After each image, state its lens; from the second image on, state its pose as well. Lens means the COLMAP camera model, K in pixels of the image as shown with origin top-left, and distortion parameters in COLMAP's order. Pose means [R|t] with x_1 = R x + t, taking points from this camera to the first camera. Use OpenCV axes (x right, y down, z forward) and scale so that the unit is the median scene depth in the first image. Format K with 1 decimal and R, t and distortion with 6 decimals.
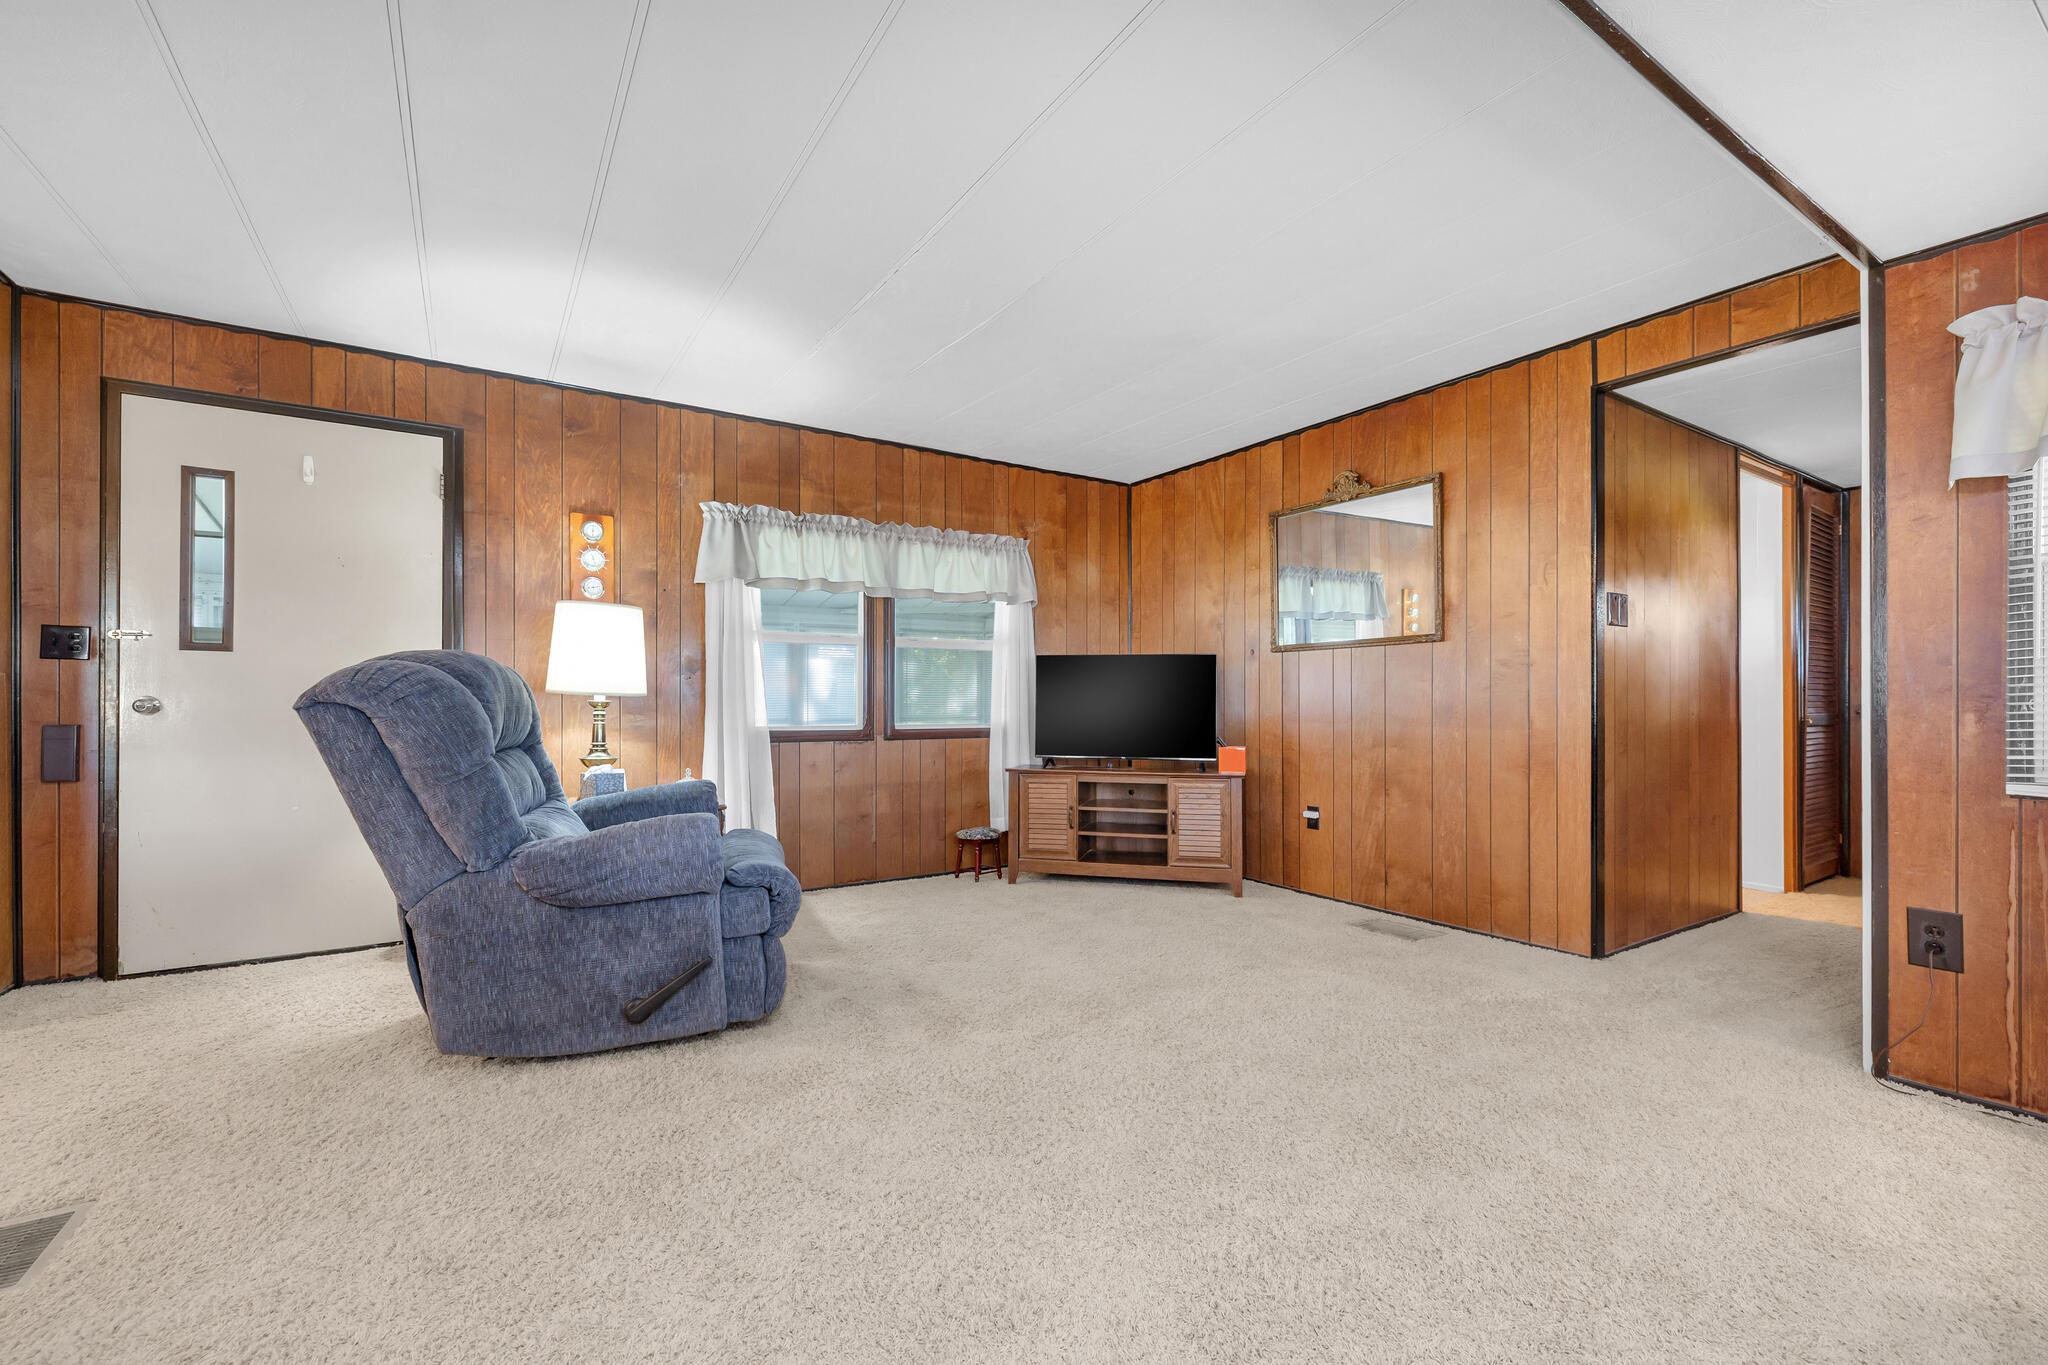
lens RADIAL K [[858.2, 0, 1024.9], [0, 858.2, 693.6], [0, 0, 1]] dist [-0.000682, 0.000133]
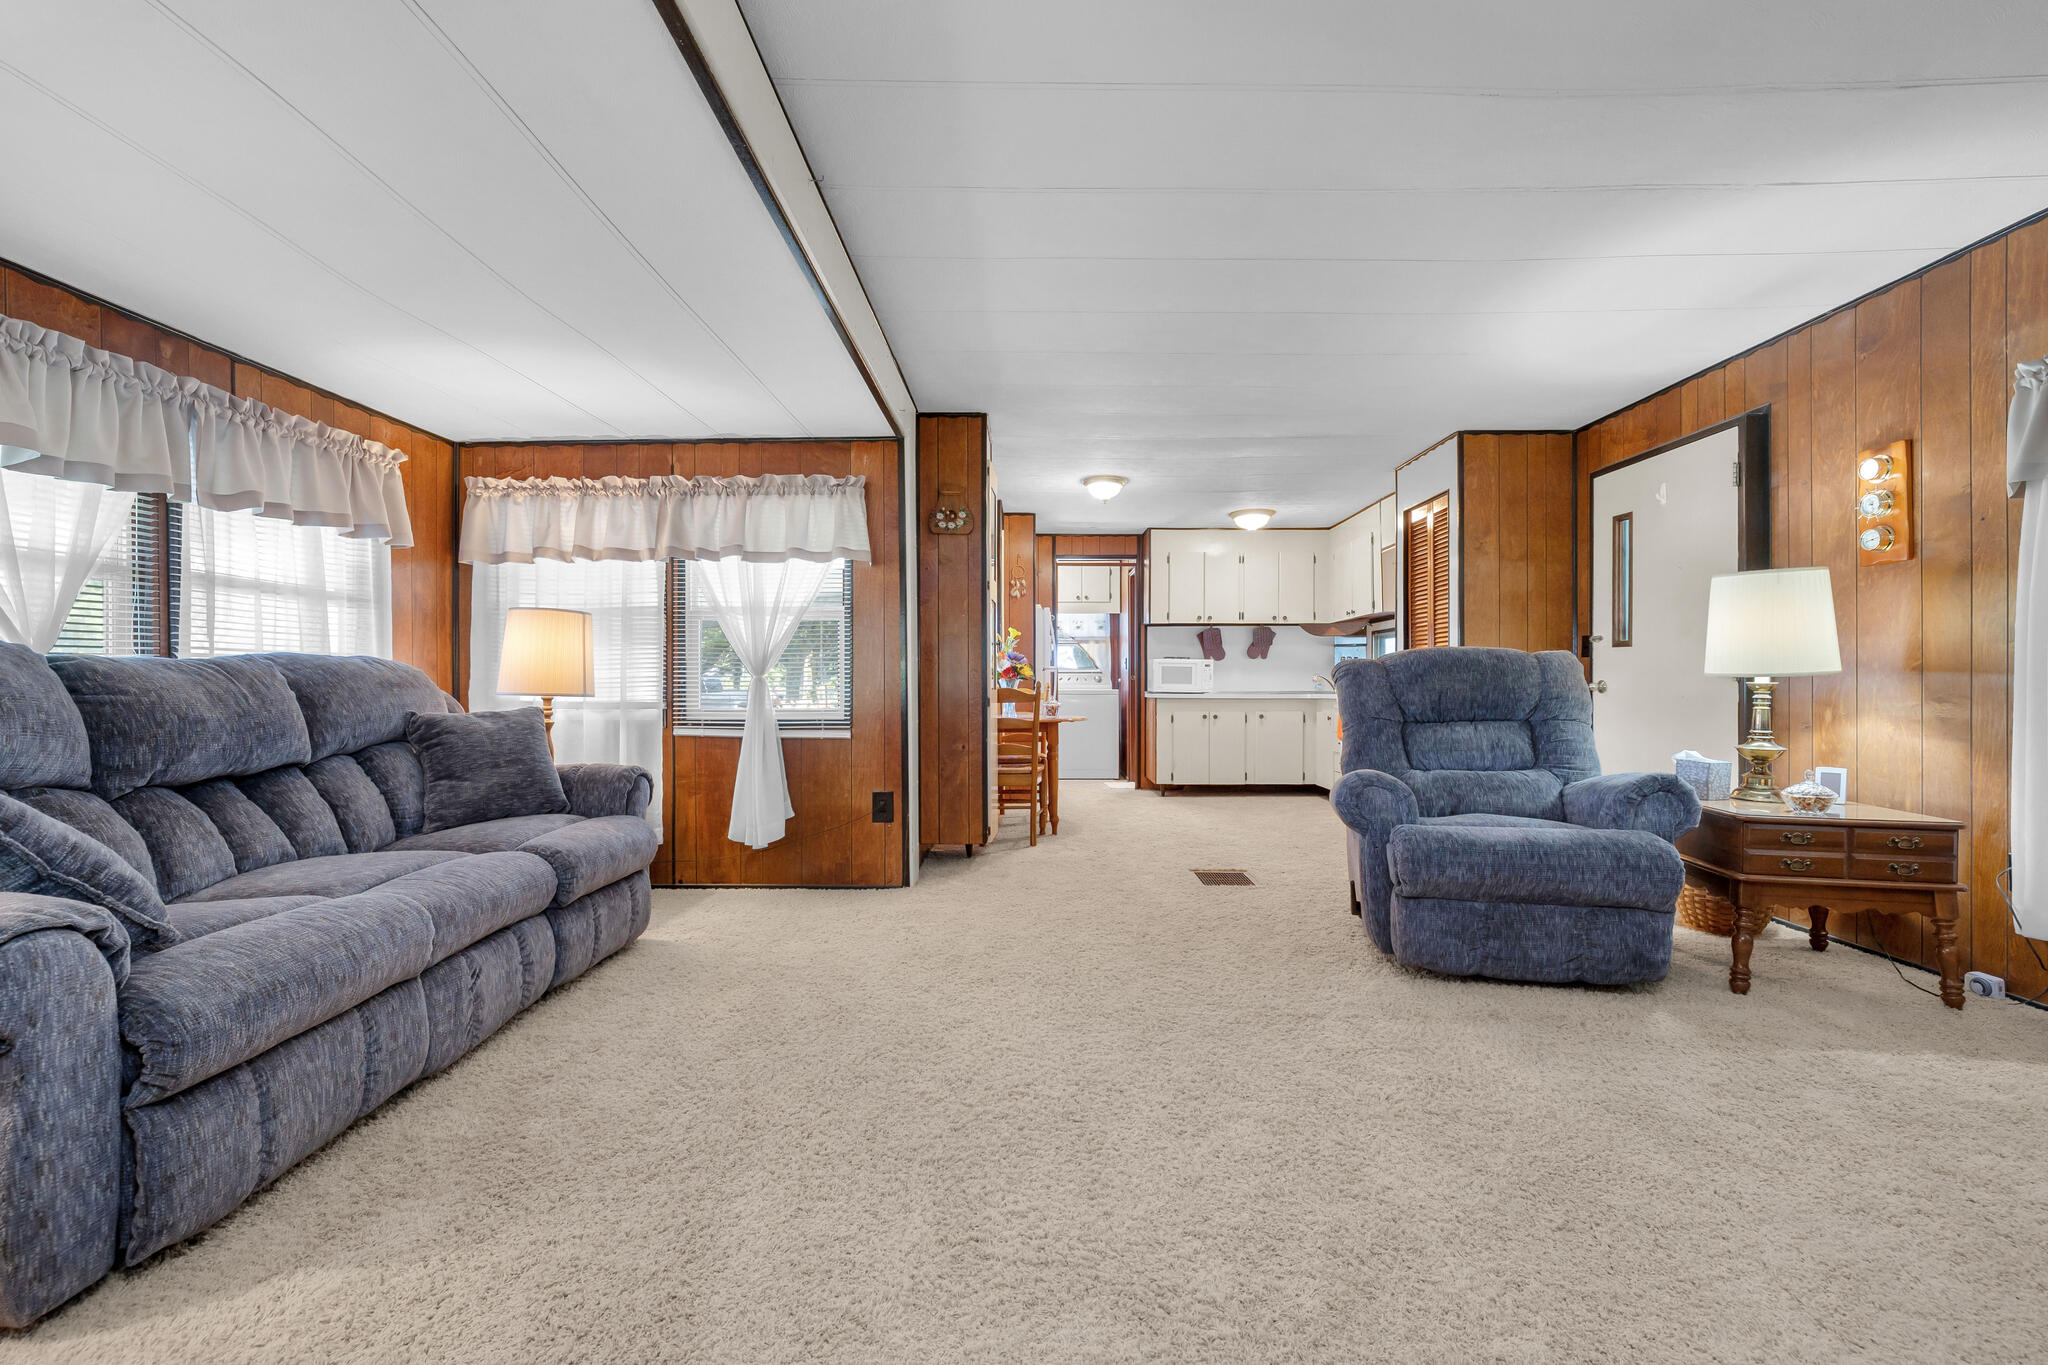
lens RADIAL K [[871.4, 0, 1024.0], [0, 871.4, 682.5], [0, 0, 1]] dist [0.001059, 0.000268]
pose [[-0.537581, -0.005401, -0.843195, 0.573825], [0.005541, 0.999935, -0.009938, 0.010897], [0.843194, -0.010015, -0.537516, 0.740925]]
